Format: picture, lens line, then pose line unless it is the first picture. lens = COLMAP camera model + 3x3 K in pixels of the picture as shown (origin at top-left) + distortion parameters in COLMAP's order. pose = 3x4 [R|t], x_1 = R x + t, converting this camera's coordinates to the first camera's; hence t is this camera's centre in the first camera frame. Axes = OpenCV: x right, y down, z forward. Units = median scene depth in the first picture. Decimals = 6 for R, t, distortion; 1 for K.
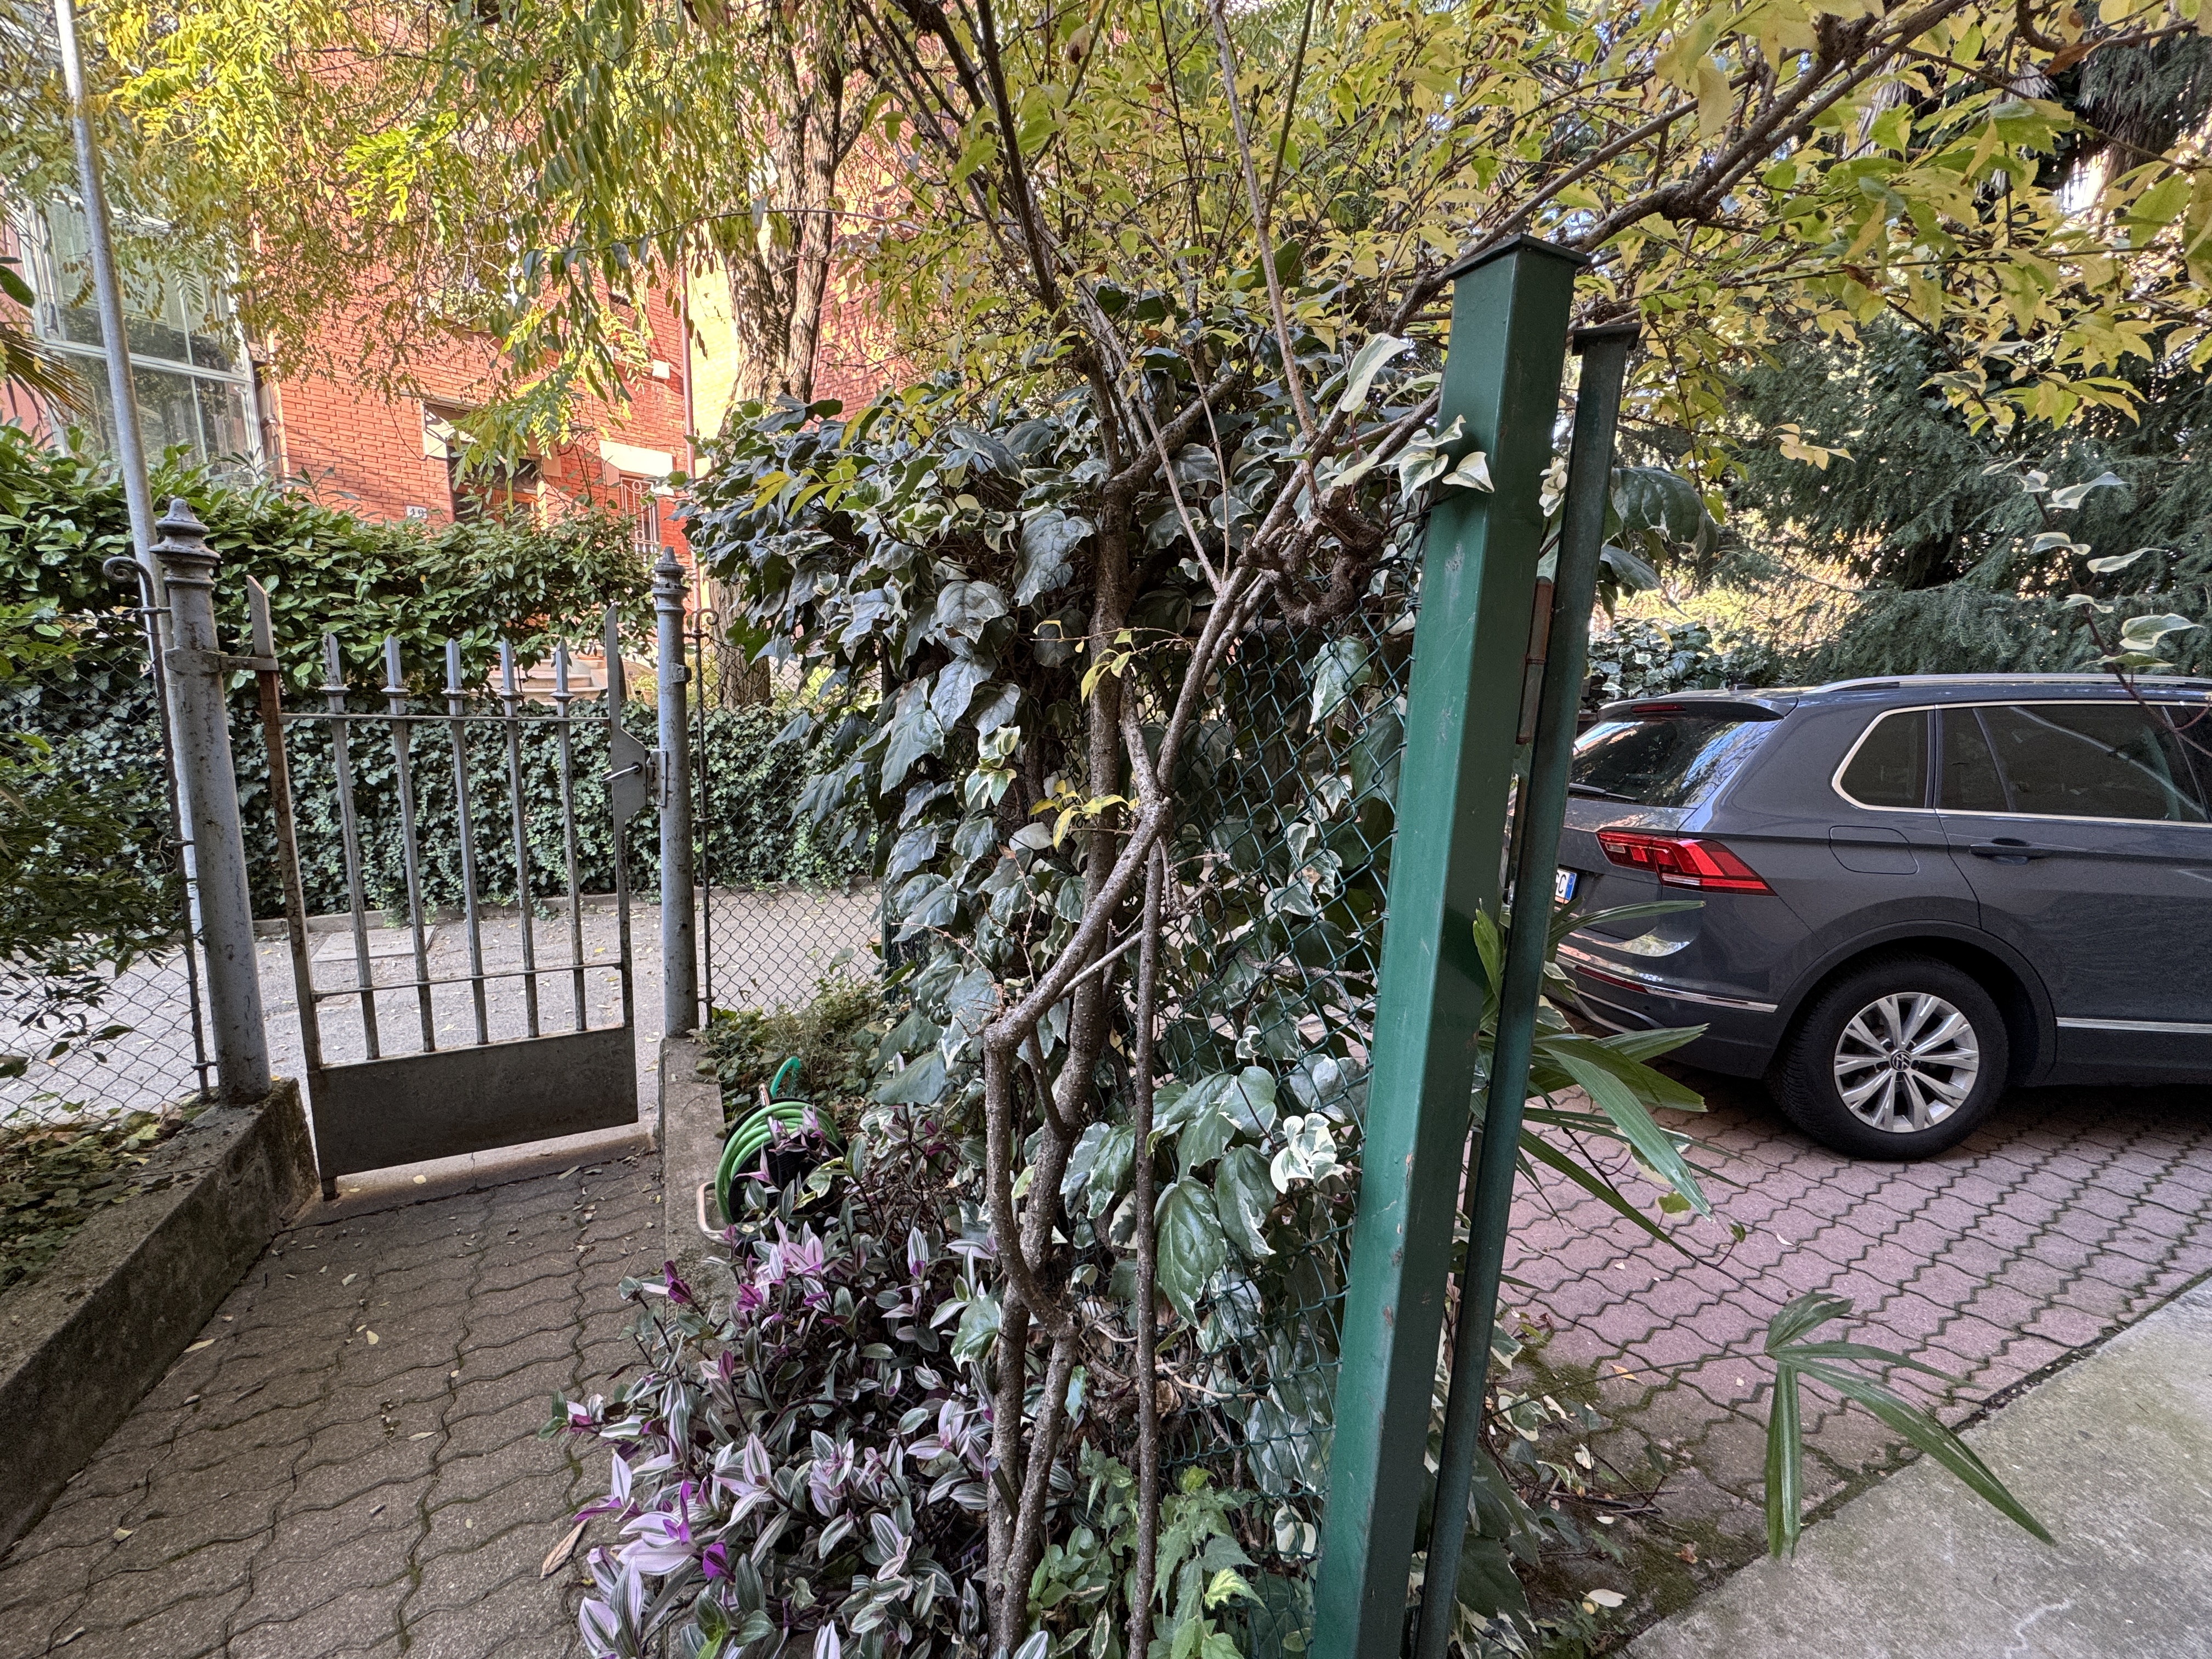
lens RADIAL K [[881.7, 0, 1105.1], [0, 881.7, 828.5], [0, 0, 1]] dist [-0.002305, 0.000083]
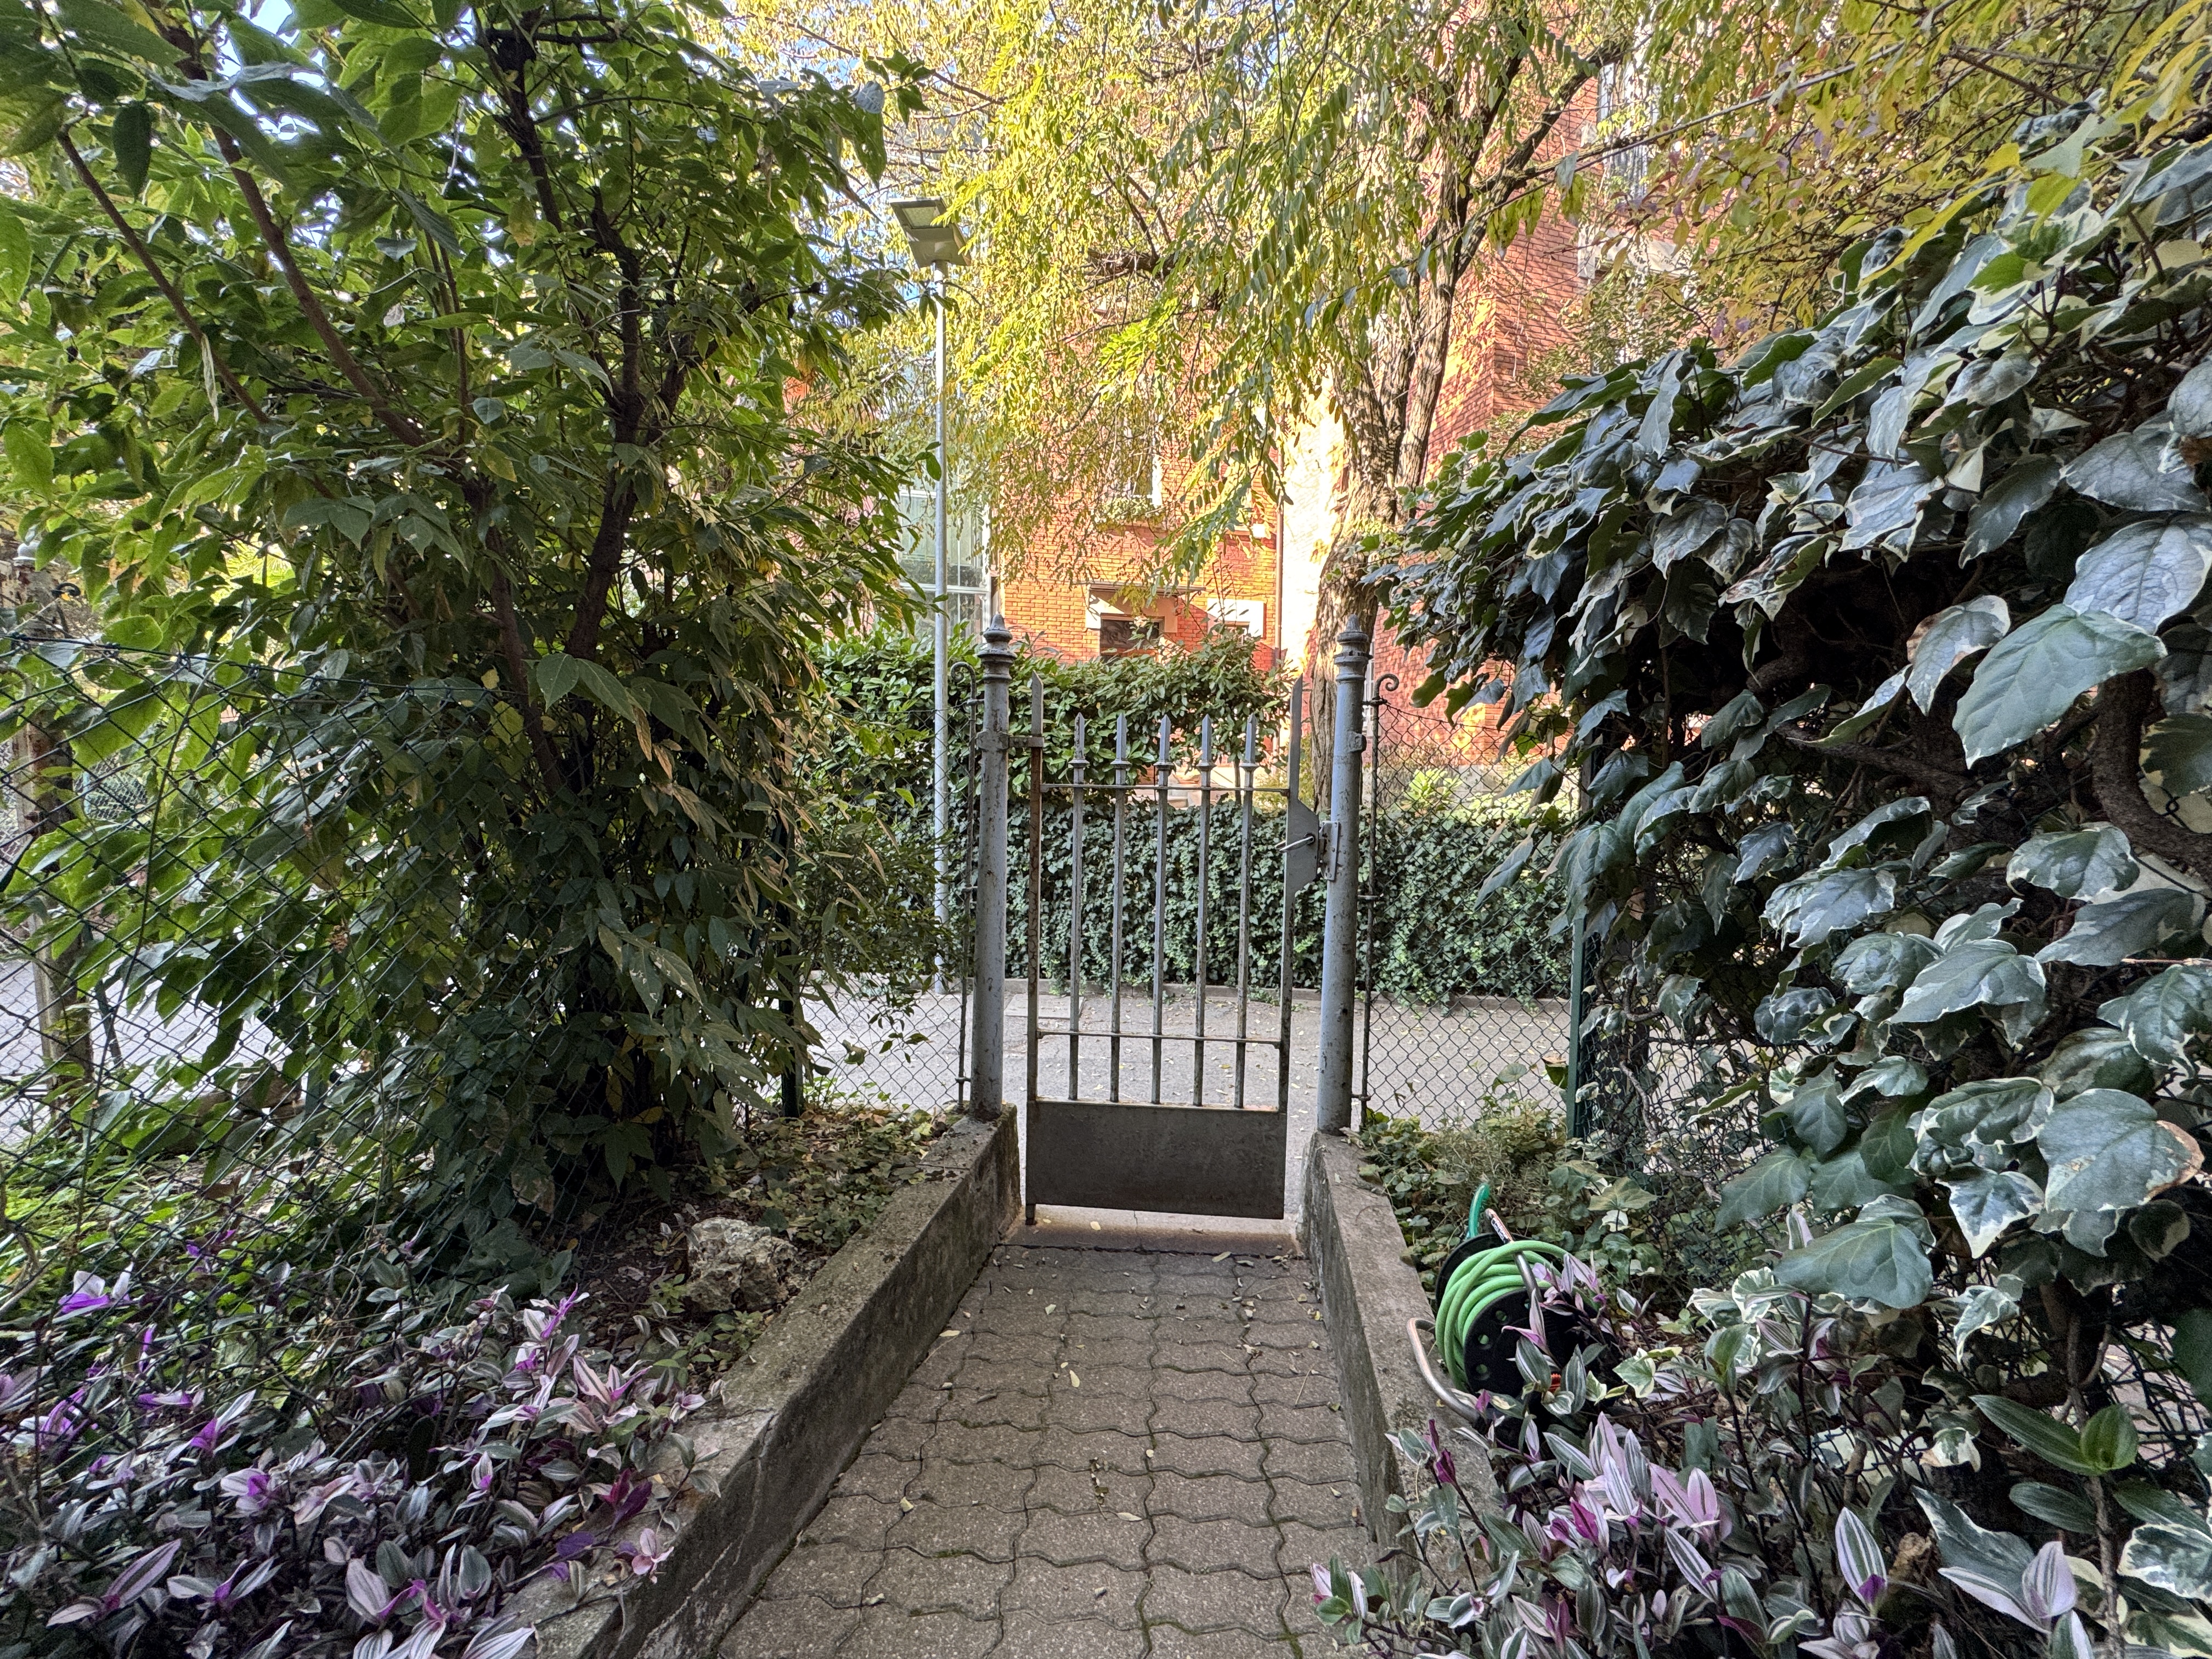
lens RADIAL K [[881.7, 0, 1104.6], [0, 881.7, 829.0], [0, 0, 1]] dist [-0.002305, 0.000083]
pose [[0.826789, -0.002098, -0.562509, -0.162406], [-0.078114, 0.989876, -0.118506, 0.049584], [0.557063, 0.141919, 0.818254, 0.071992]]
